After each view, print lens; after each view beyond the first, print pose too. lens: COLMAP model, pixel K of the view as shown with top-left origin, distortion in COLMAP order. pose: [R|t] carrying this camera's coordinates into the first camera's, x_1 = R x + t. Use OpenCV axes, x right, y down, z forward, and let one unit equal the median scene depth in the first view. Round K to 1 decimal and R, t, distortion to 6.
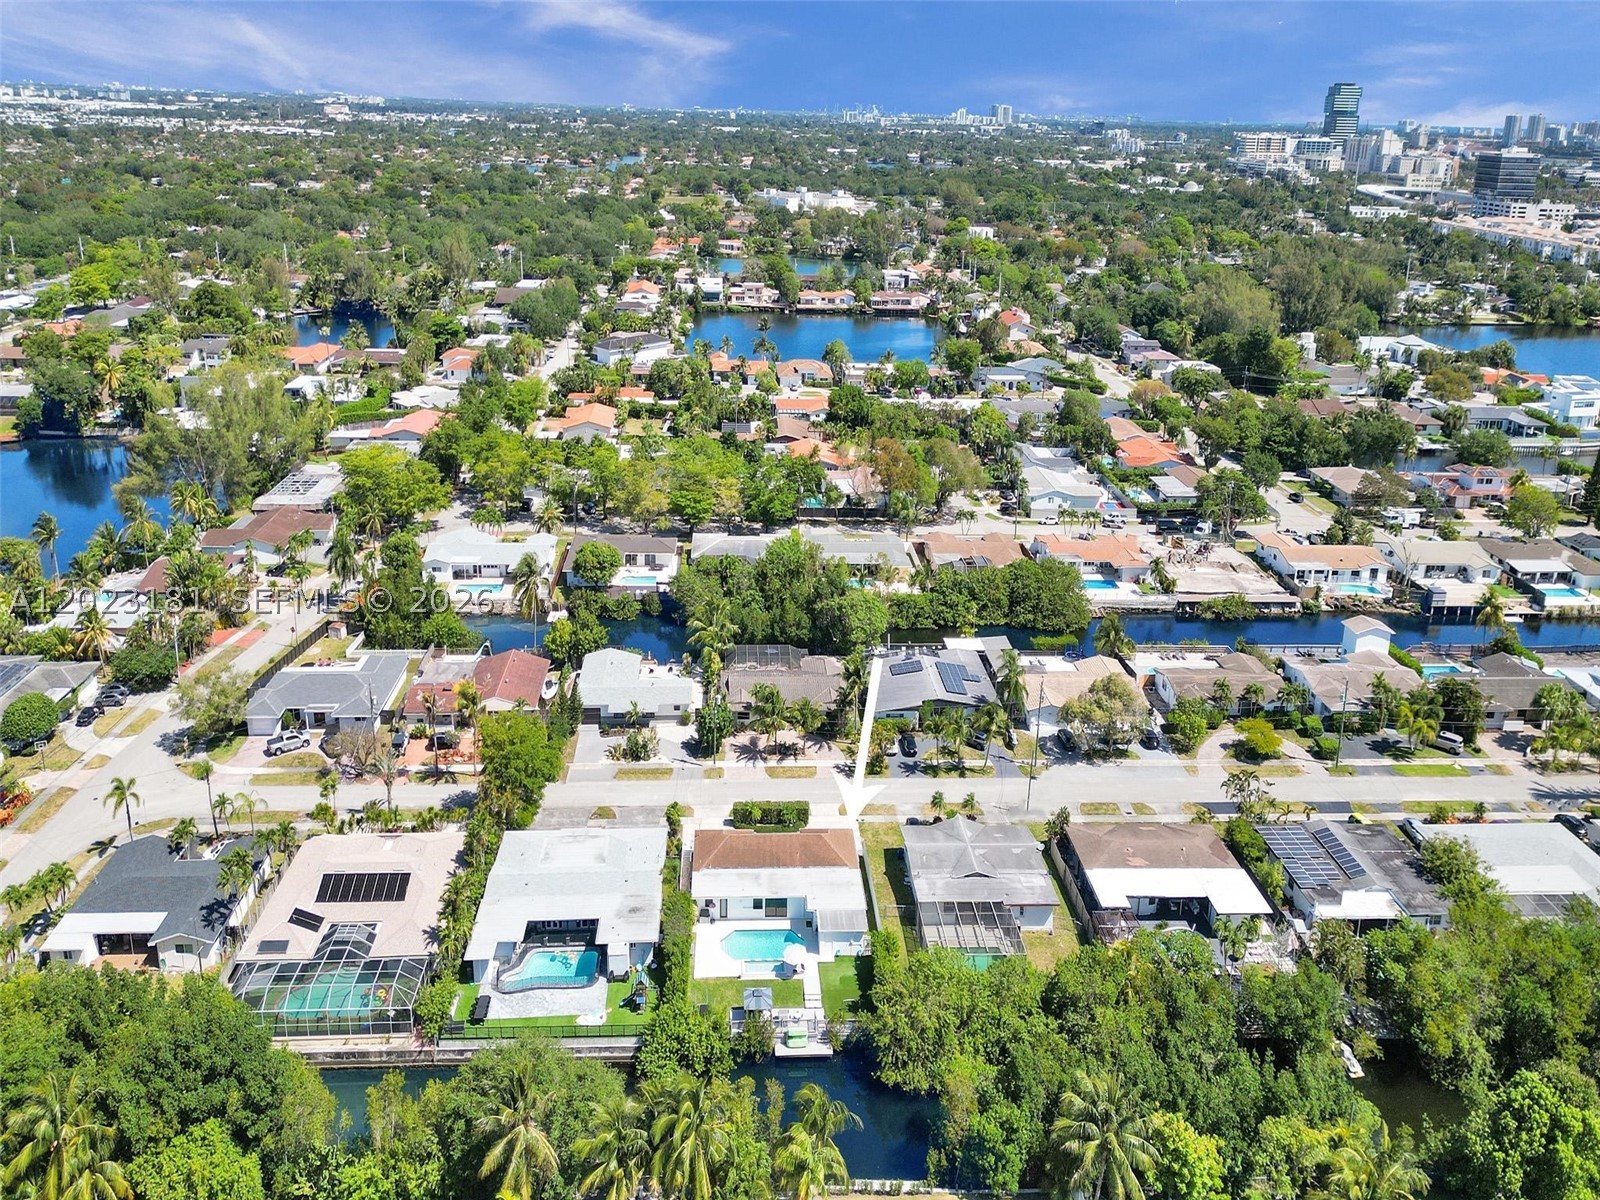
lens RADIAL K [[1075.0, 0, 786.1], [0, 1075.0, 598.4], [0, 0, 1]] dist [0.084615, -0.071416]
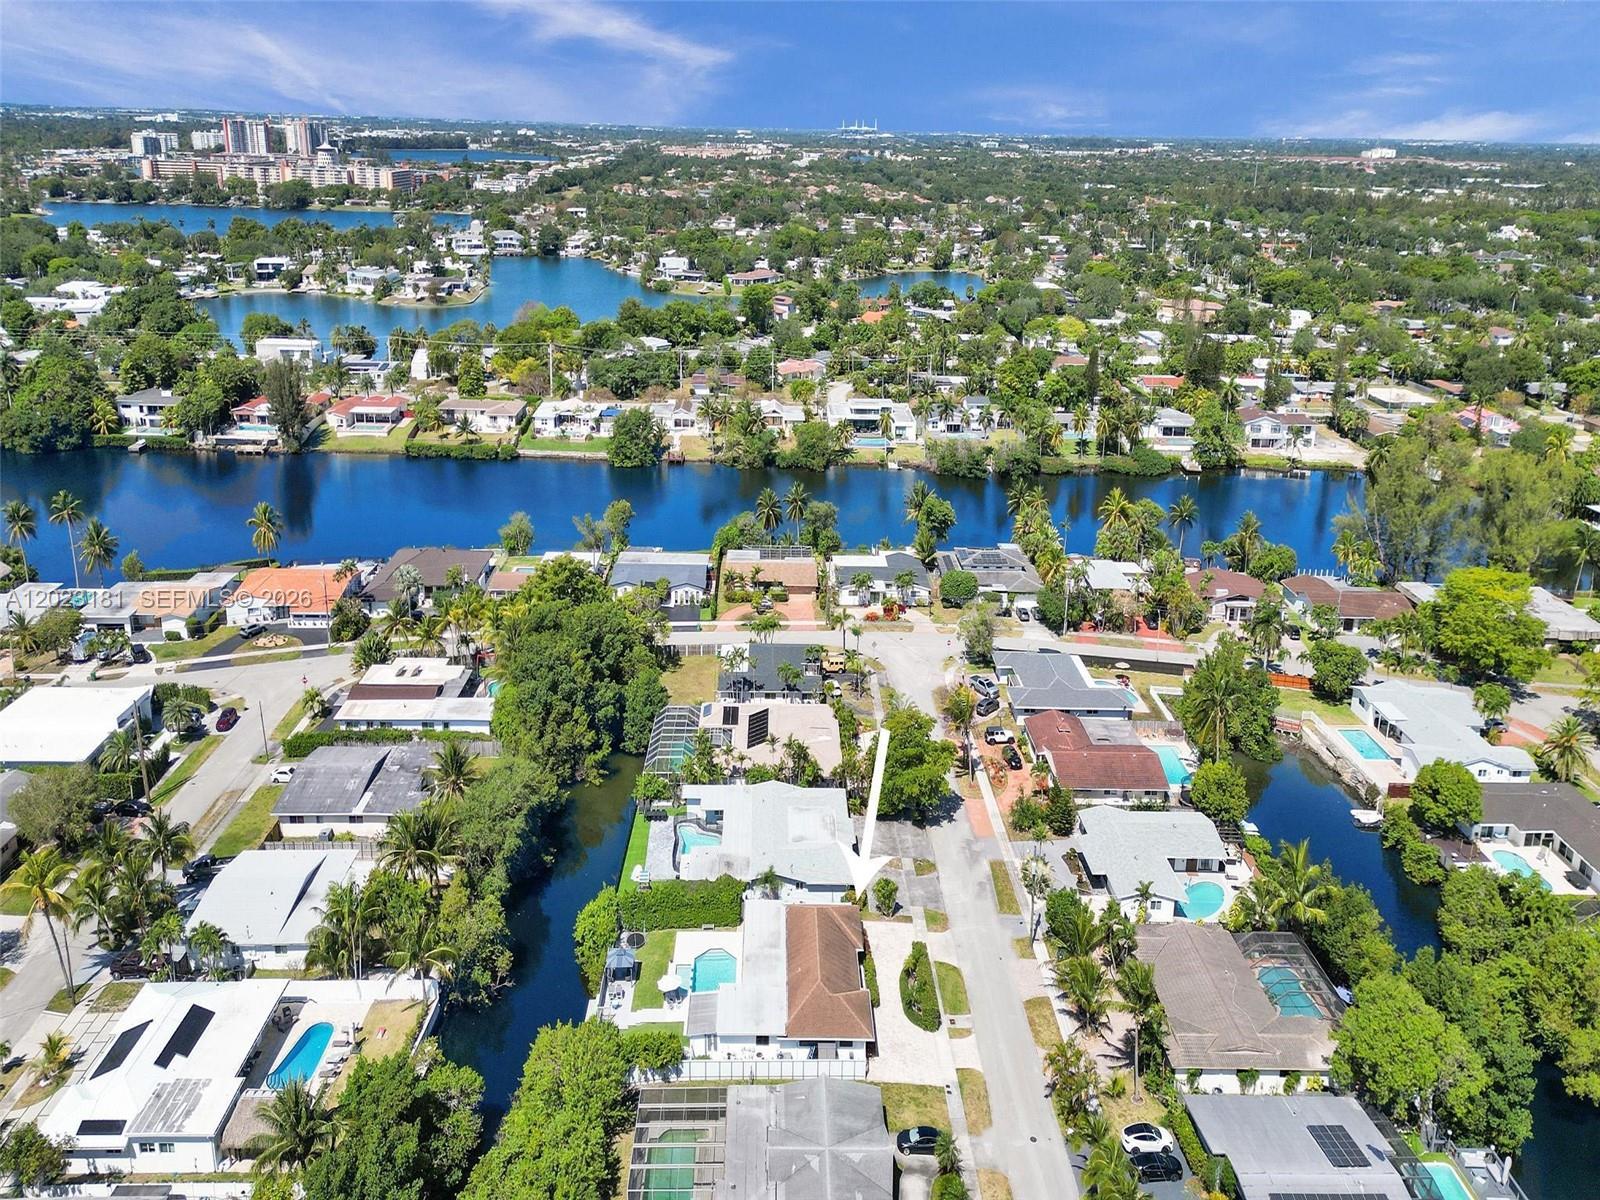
lens RADIAL K [[1075.0, 0, 786.1], [0, 1075.0, 598.4], [0, 0, 1]] dist [0.084615, -0.071416]
pose [[-0.041435, 0.375391, -0.925940, 0.493897], [-0.434923, 0.827552, 0.354965, -0.222508], [0.899514, 0.417420, 0.128977, 0.524814]]
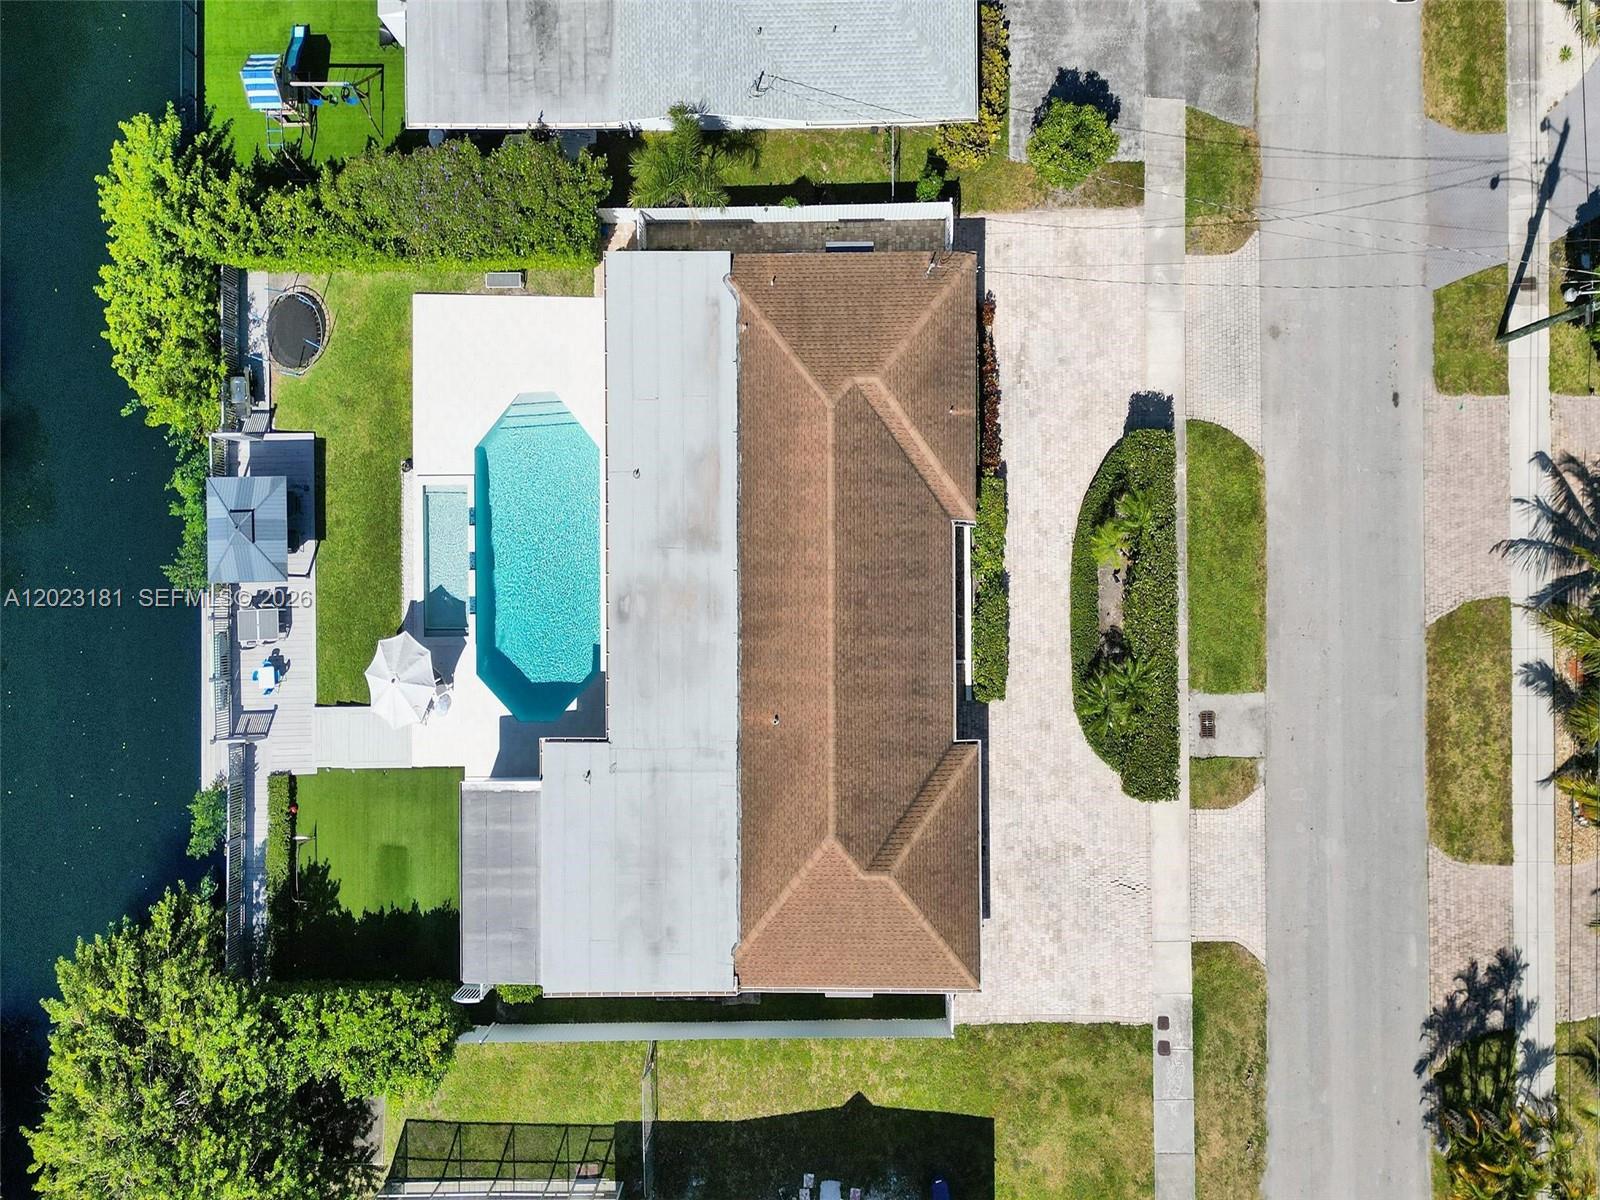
lens RADIAL K [[1075.0, 0, 786.1], [0, 1075.0, 598.4], [0, 0, 1]] dist [0.084615, -0.071416]
pose [[-0.046763, 0.996985, 0.061924, -0.036737], [-0.412983, -0.075742, 0.907583, -0.003726], [0.909537, 0.016867, 0.415280, 0.622767]]
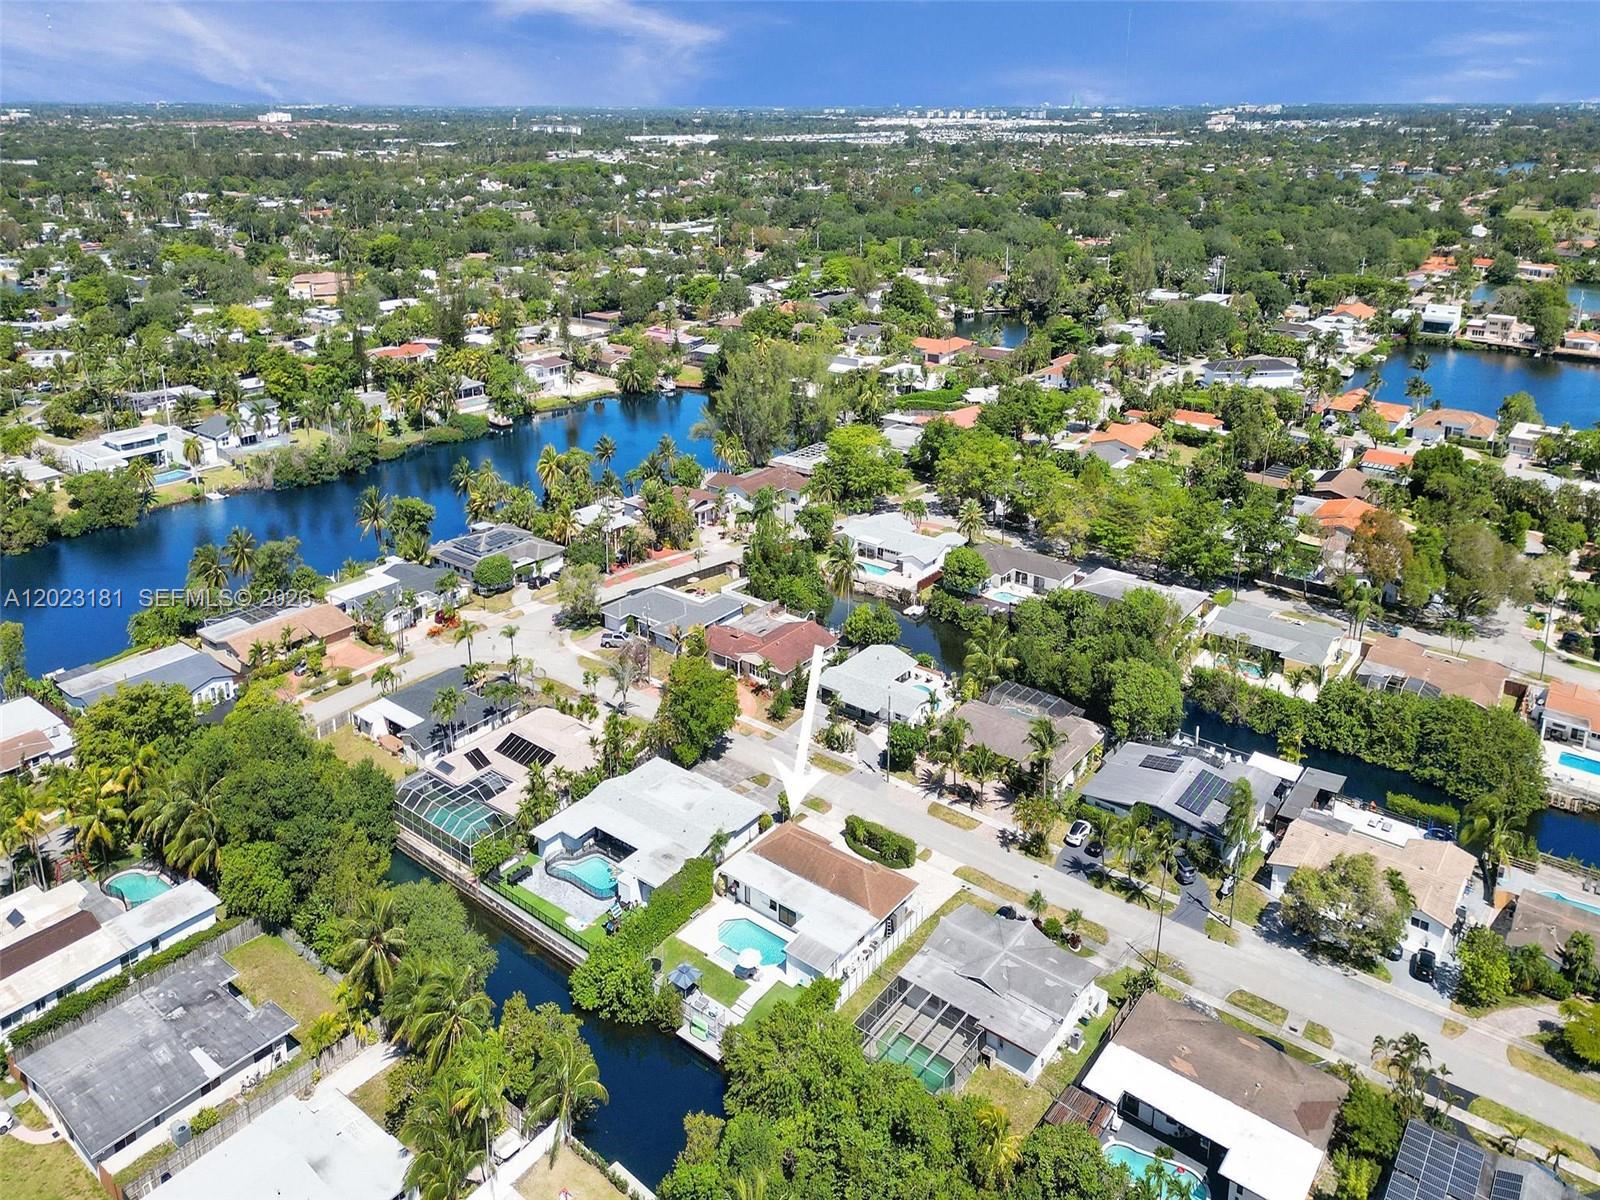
lens RADIAL K [[1091.6, 0, 788.1], [0, 1091.6, 602.1], [0, 0, 1]] dist [0.084410, -0.070253]
pose [[0.750770, 0.248651, -0.611978, 0.359711], [-0.255118, 0.963711, 0.078586, -0.046110], [0.609311, 0.097127, 0.786961, 0.127539]]
